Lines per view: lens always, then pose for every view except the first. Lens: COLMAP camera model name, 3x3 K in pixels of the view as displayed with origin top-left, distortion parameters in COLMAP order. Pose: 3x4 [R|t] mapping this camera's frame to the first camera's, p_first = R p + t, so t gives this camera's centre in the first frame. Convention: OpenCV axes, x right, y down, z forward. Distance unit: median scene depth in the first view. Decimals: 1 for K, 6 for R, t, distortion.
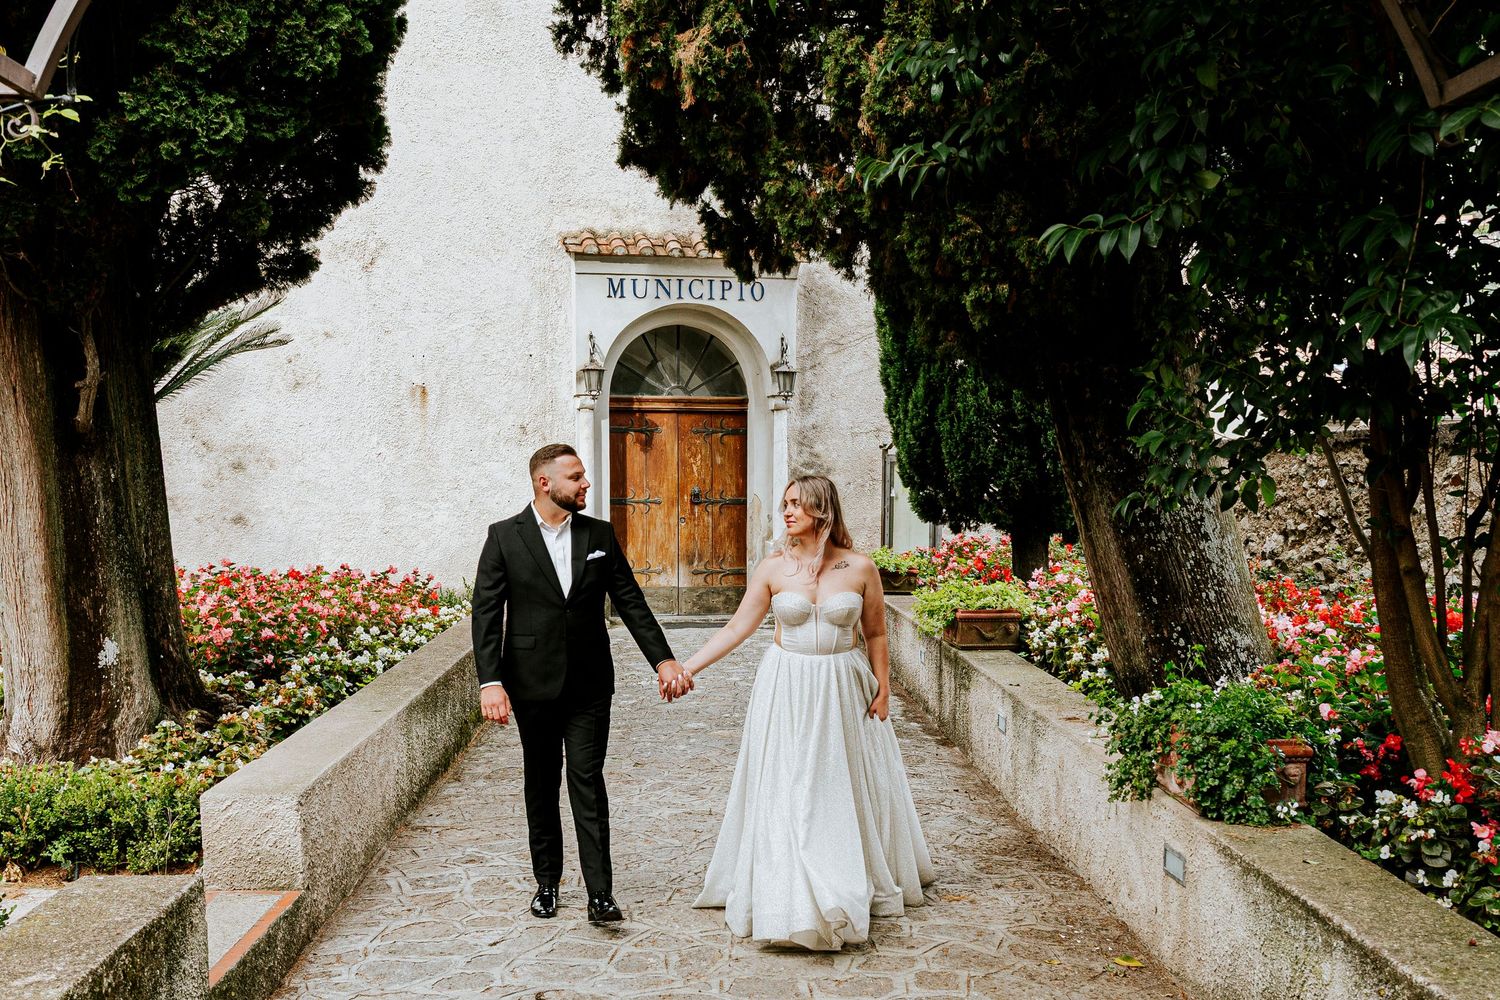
lens RADIAL K [[1249.2, 0, 750.0], [0, 1249.2, 500.0], [0, 0, 1]] dist [-0.000866, -0.000406]
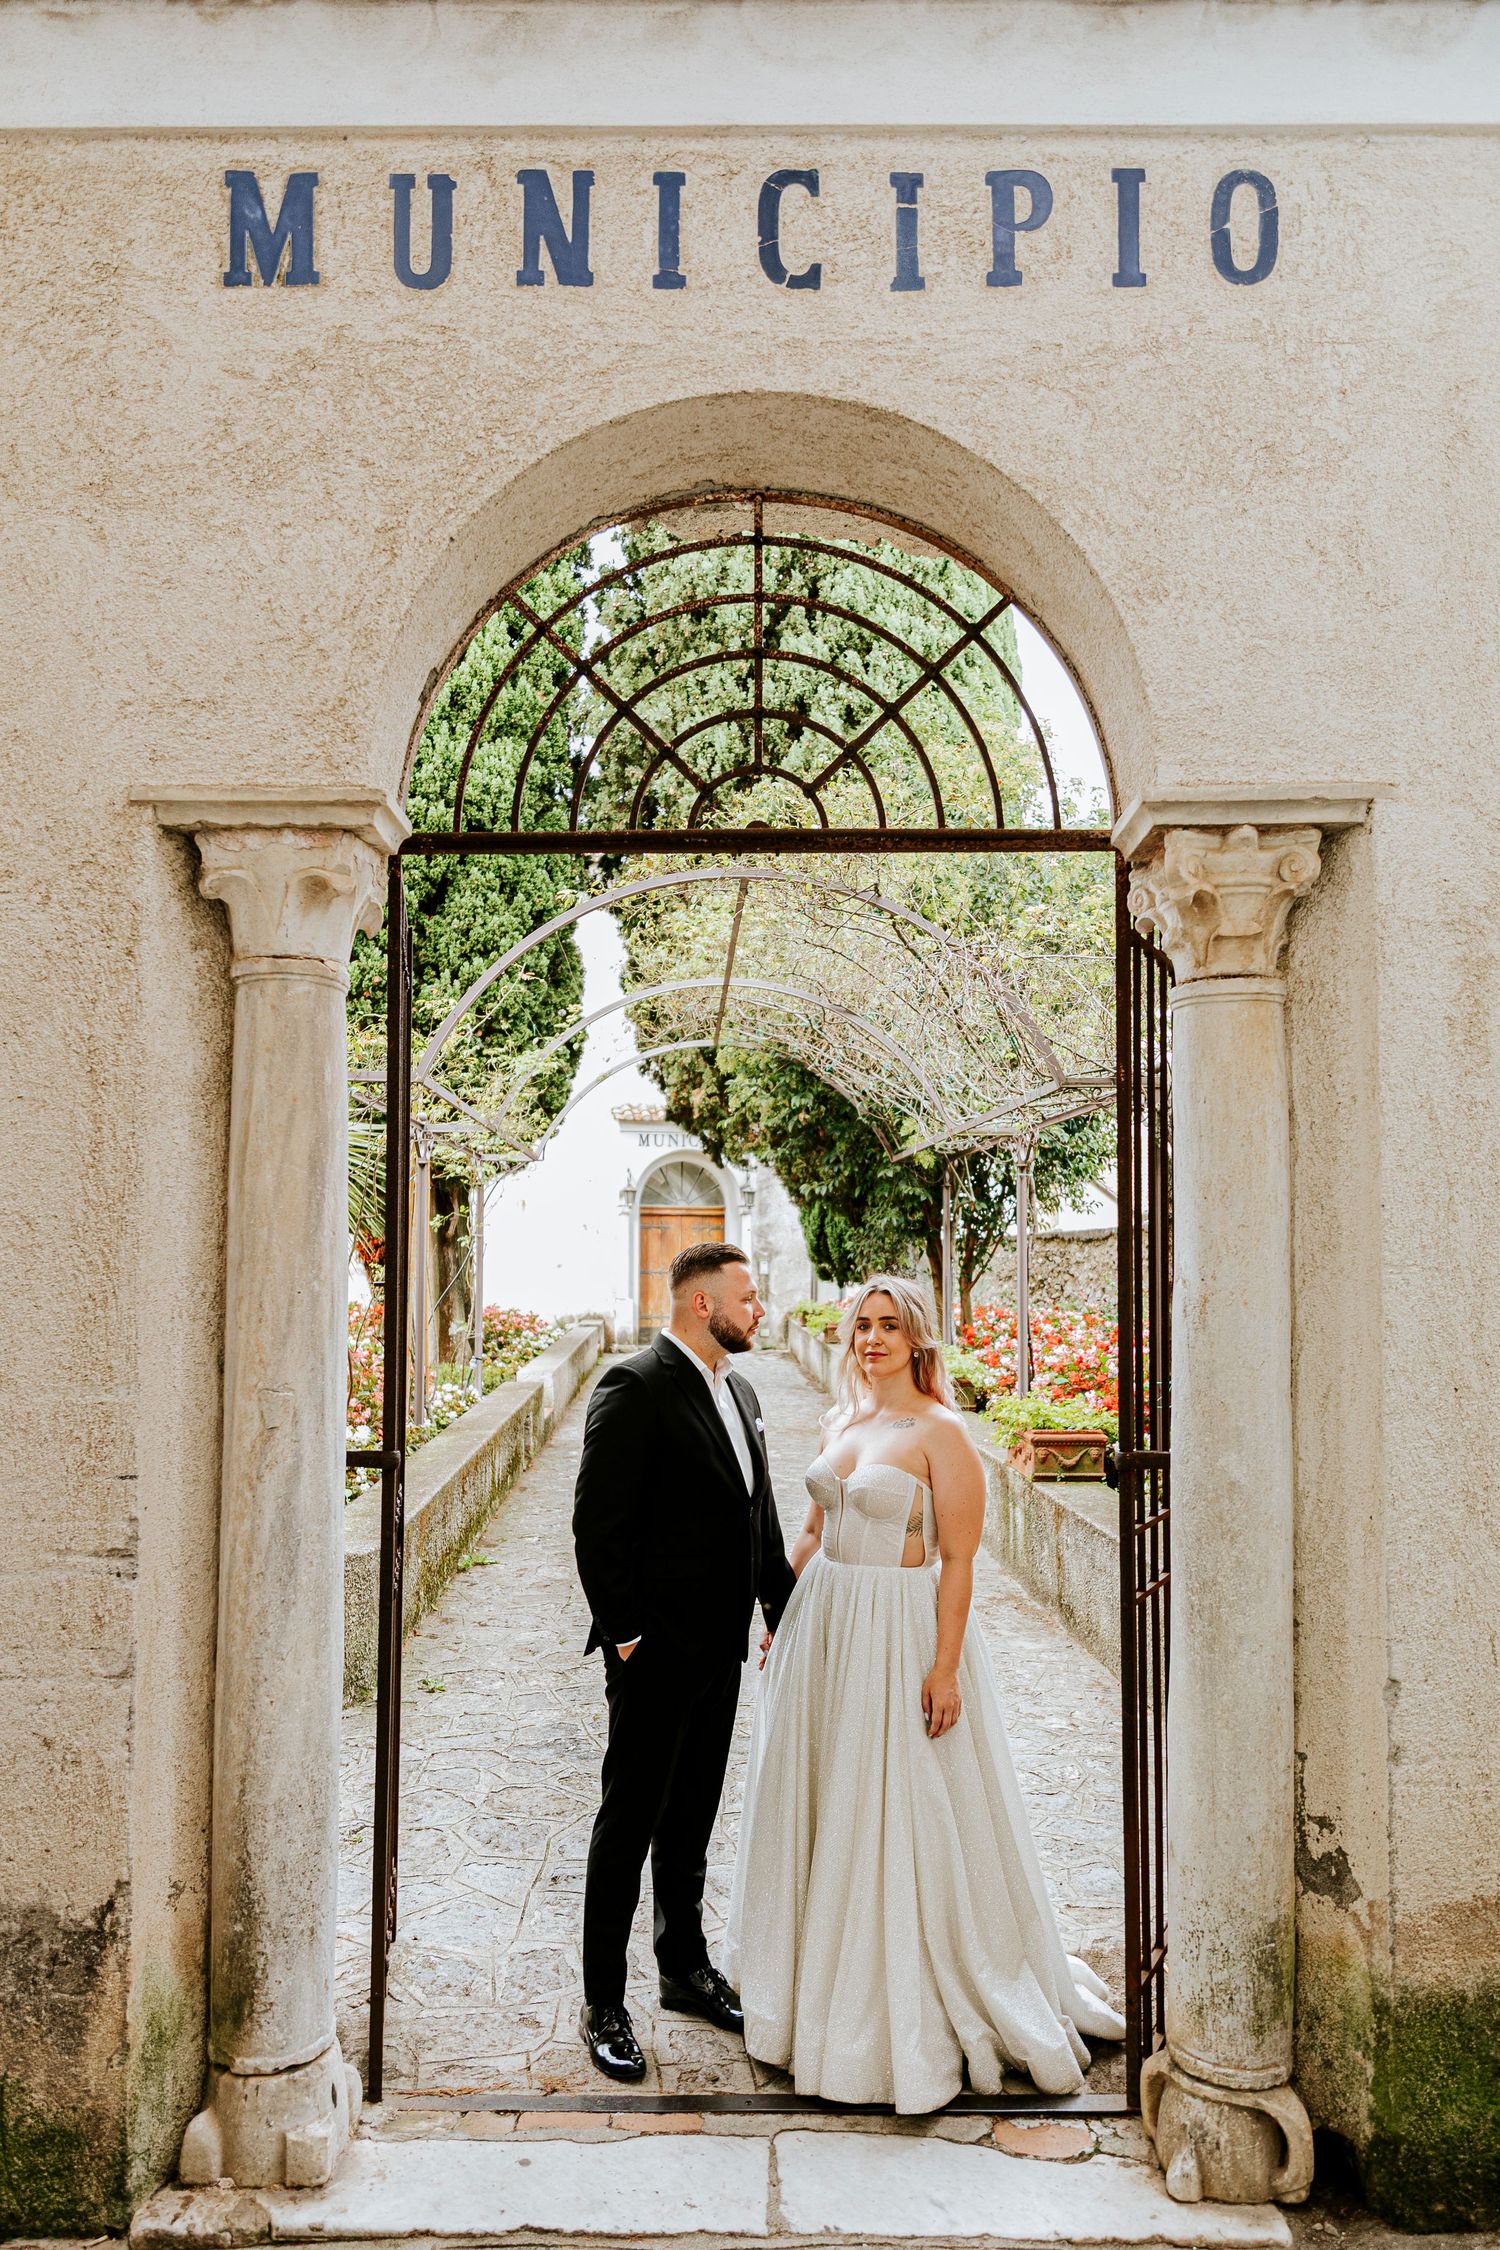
lens RADIAL K [[1575.4, 0, 750.0], [0, 1575.4, 1125.0], [0, 0, 1]] dist [-0.000638, -0.000035]
pose [[0.999981, -0.001227, 0.005993, 0.017416], [0.001835, 0.994718, -0.102631, 0.020912], [-0.005835, 0.102640, 0.994701, -1.041280]]
